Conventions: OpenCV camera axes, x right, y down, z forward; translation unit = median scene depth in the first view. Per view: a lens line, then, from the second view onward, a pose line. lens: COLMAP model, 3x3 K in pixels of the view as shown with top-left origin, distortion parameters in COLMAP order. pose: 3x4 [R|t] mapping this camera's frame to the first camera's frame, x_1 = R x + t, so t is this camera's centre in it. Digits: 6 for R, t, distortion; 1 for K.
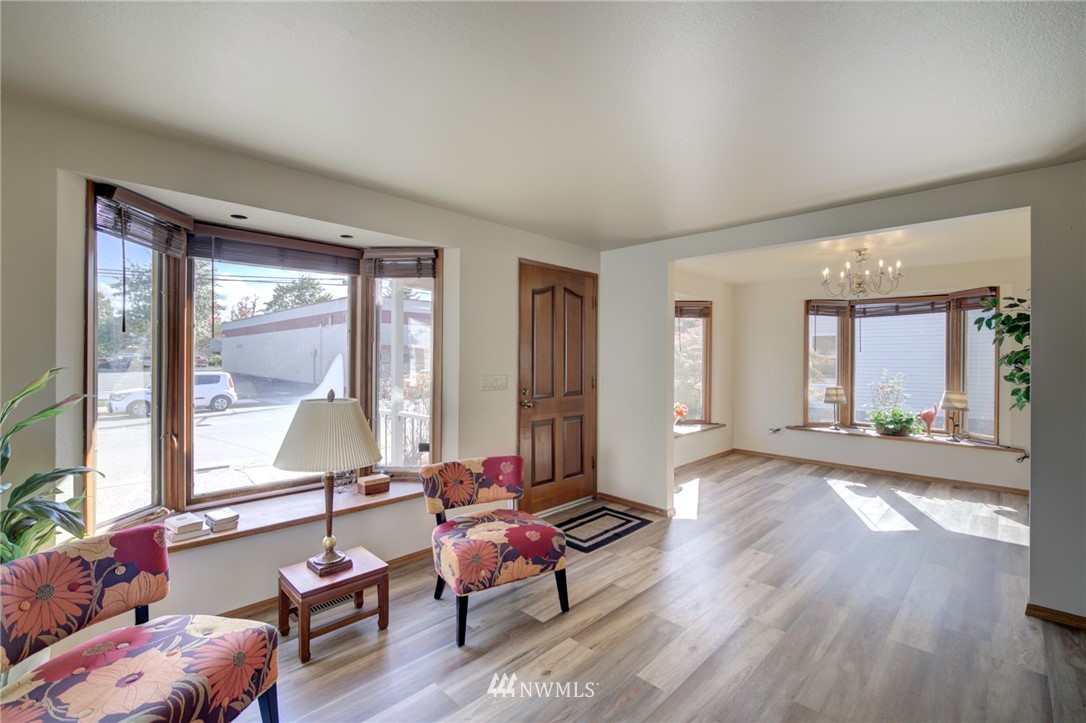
lens RADIAL K [[466.0, 0, 548.0], [0, 466.0, 362.2], [0, 0, 1]] dist [0.000833, 0.000354]
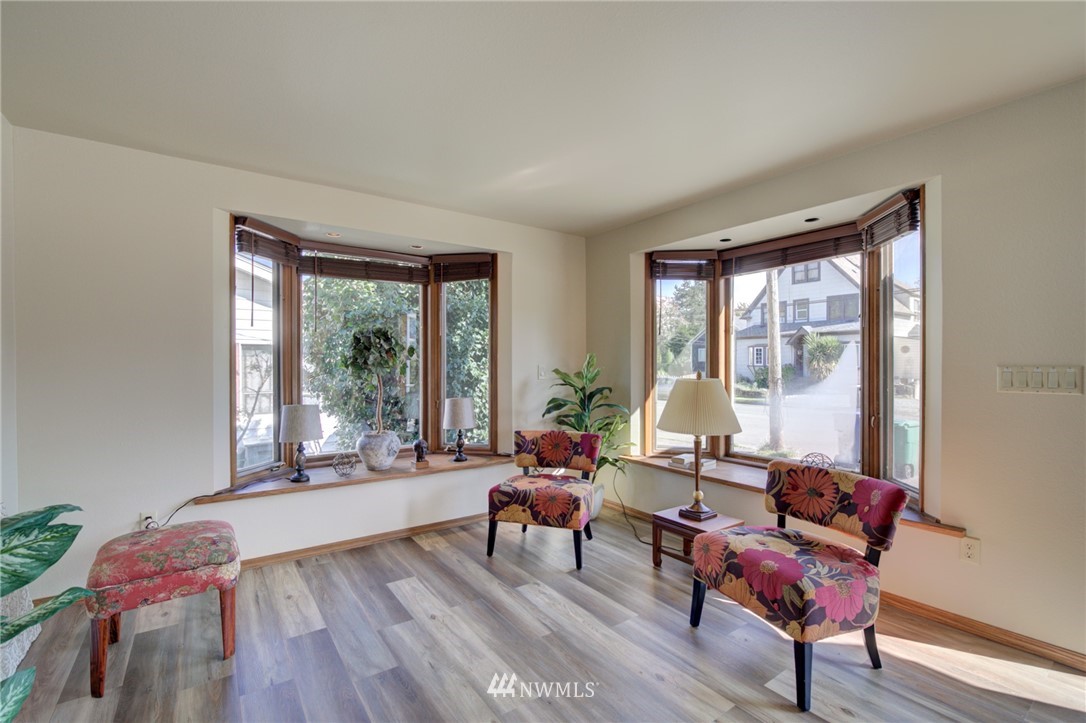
lens RADIAL K [[481.7, 0, 538.3], [0, 481.7, 368.0], [0, 0, 1]] dist [-0.001241, 0.000084]
pose [[-0.186568, -0.006899, -0.982418, 1.353691], [-0.005116, 0.999969, -0.006051, 0.099570], [0.982429, 0.003898, -0.186597, 1.320676]]
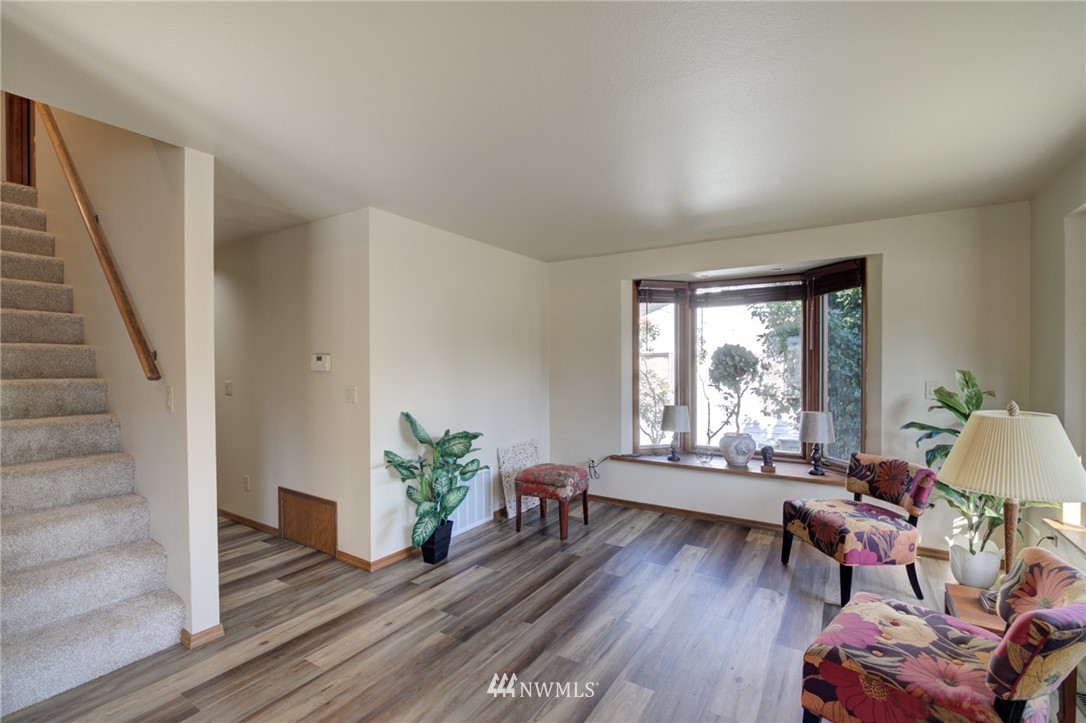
lens RADIAL K [[481.7, 0, 538.3], [0, 481.7, 368.0], [0, 0, 1]] dist [-0.001241, 0.000084]
pose [[-0.980266, -0.003310, -0.197657, 0.868525], [-0.005245, 0.999943, 0.009268, -0.007134], [0.197615, 0.010122, -0.980227, 2.688869]]
